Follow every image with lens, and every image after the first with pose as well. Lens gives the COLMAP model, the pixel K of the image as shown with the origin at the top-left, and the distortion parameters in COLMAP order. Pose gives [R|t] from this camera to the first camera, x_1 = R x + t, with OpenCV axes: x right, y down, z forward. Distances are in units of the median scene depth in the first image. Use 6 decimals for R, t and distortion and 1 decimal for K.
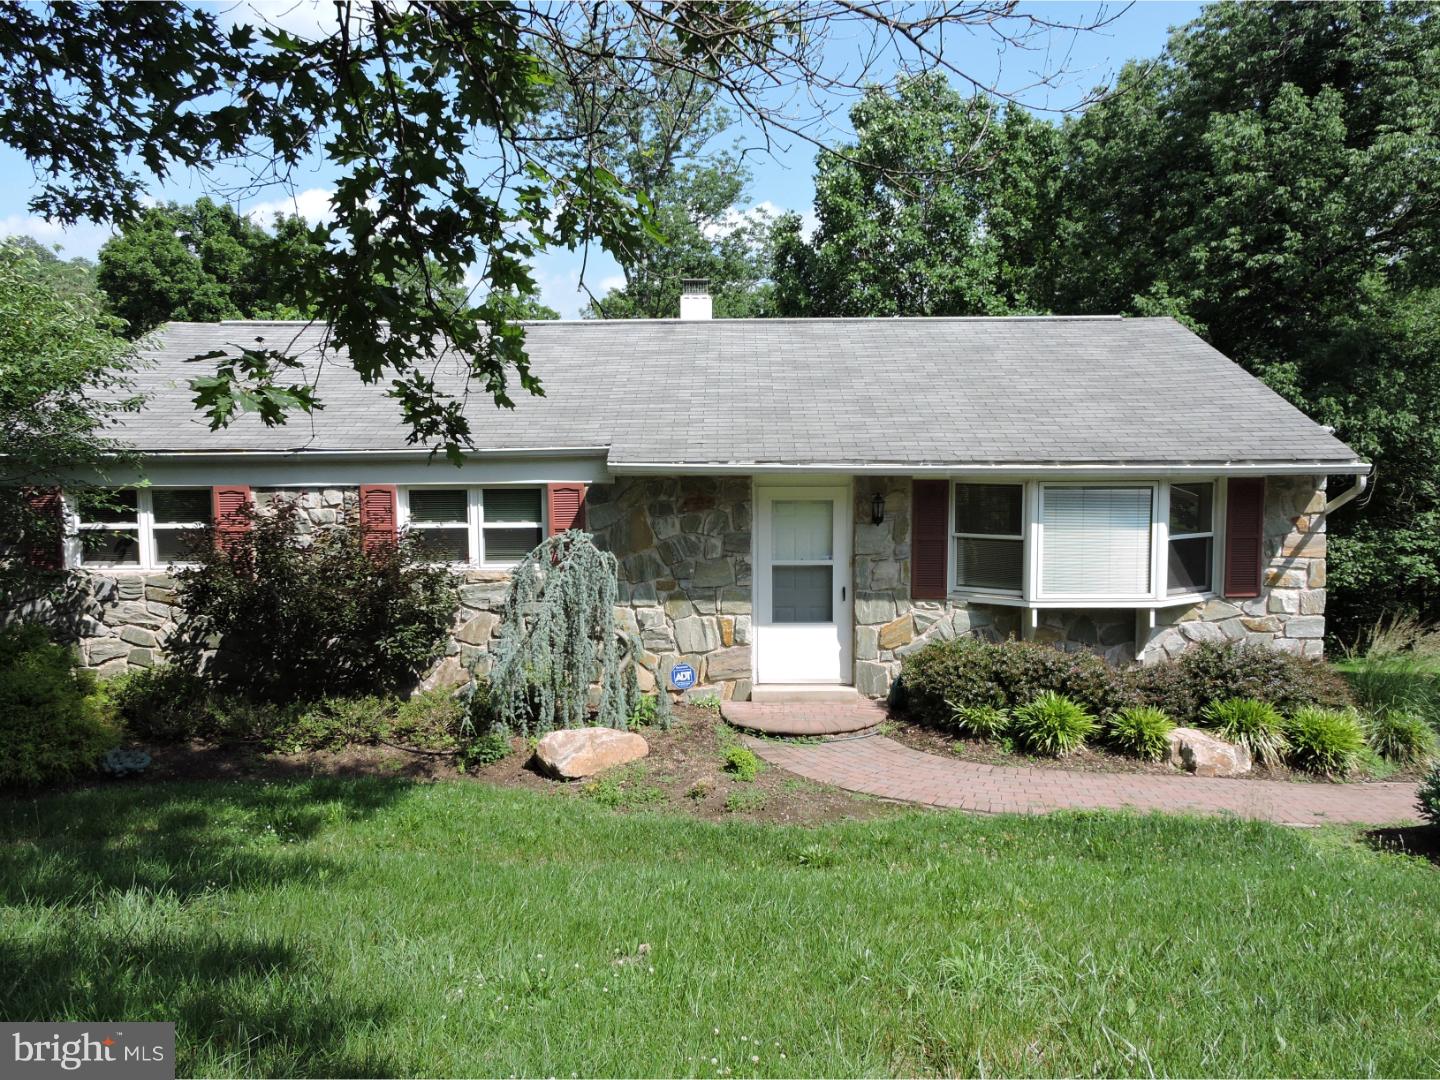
lens RADIAL K [[1056.5, 0, 724.1], [0, 1056.5, 540.6], [0, 0, 1]] dist [0.026785, 0.002526]
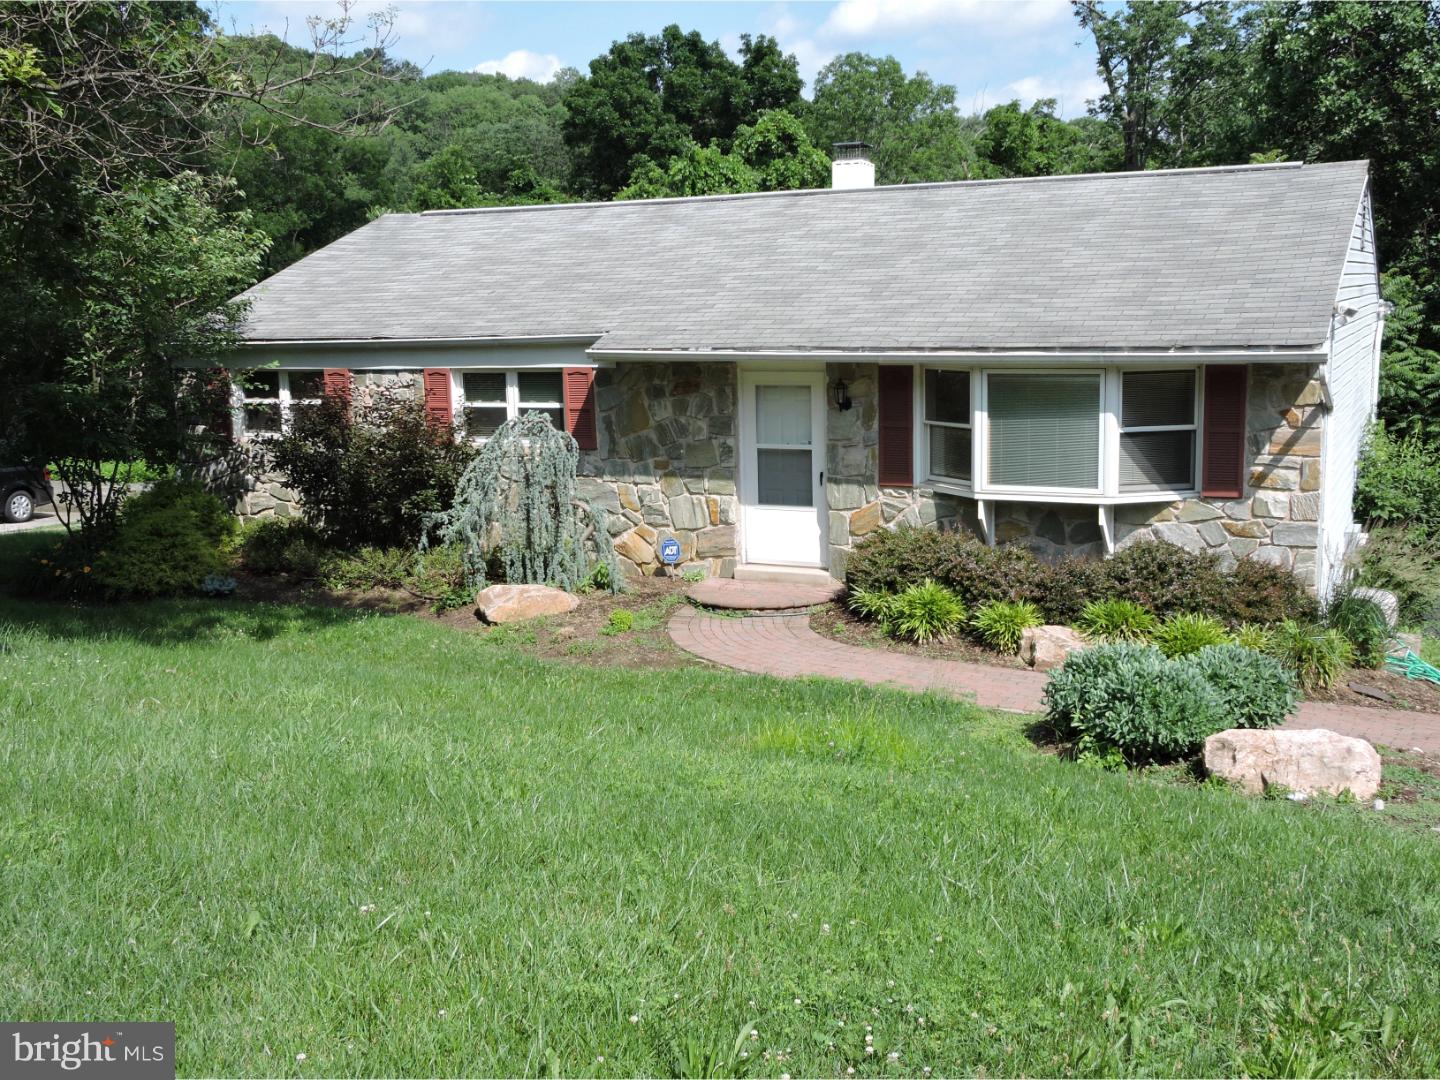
lens RADIAL K [[1307.0, 0, 720.0], [0, 1307.0, 454.6], [0, 0, 1]] dist [0.034706, 0.002108]
pose [[0.918730, 0.029744, -0.393766, 0.522330], [-0.019341, 0.999352, 0.030363, -0.008448], [0.394413, -0.020280, 0.918709, -0.183989]]
